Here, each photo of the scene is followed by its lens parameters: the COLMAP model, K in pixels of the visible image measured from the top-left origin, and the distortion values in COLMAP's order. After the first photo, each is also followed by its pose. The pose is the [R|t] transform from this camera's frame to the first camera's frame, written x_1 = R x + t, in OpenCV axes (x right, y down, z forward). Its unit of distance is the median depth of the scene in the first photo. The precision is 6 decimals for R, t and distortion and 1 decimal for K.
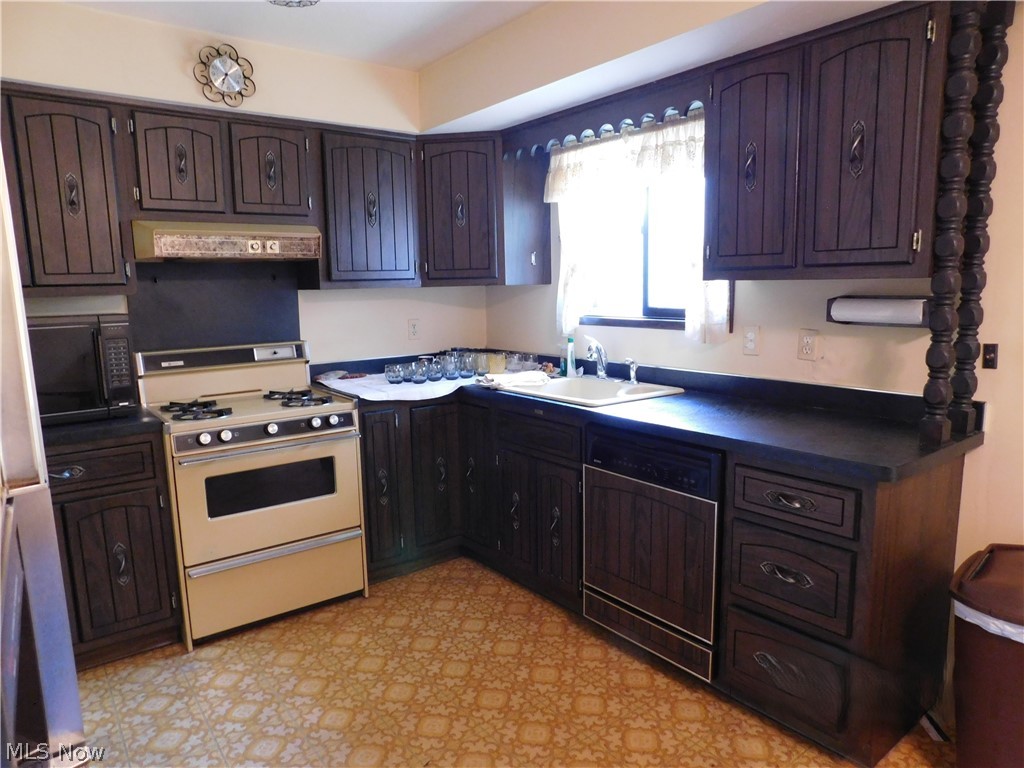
lens RADIAL K [[674.6, 0, 514.6], [0, 674.6, 384.1], [0, 0, 1]] dist [-0.074770, 0.057560]
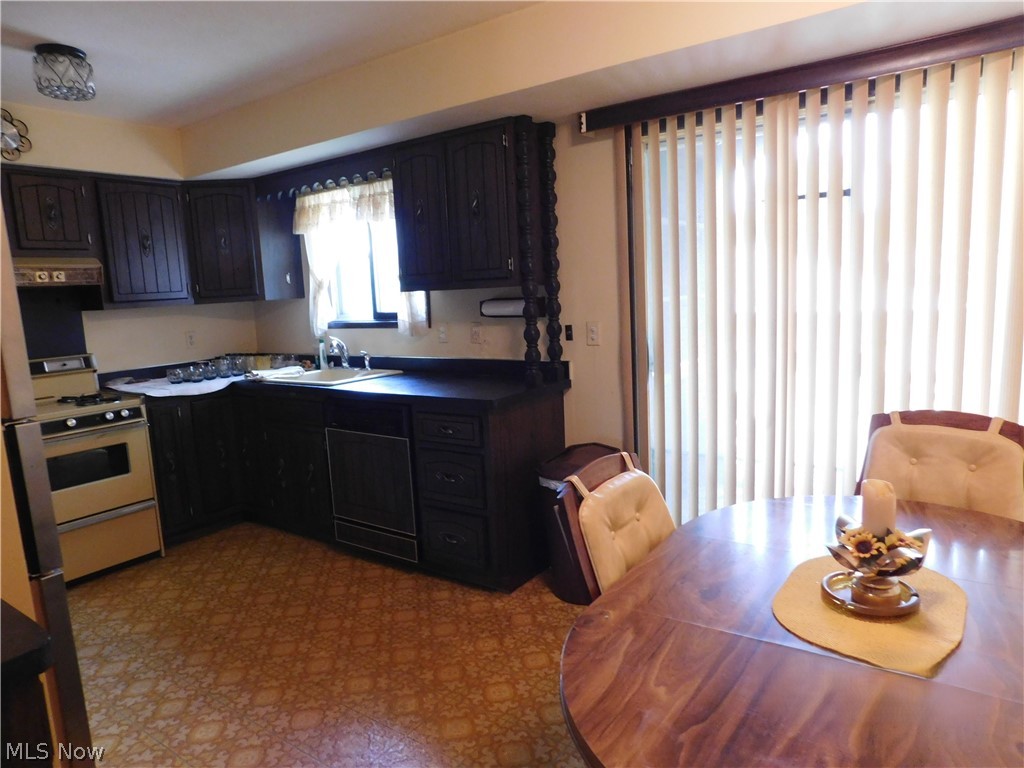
lens RADIAL K [[674.6, 0, 513.6], [0, 674.6, 385.0], [0, 0, 1]] dist [-0.074770, 0.057560]
pose [[0.957154, -0.069669, 0.281074, 0.087212], [0.072733, 0.997351, -0.000470, 0.057591], [-0.280297, 0.020893, 0.959686, -0.413691]]
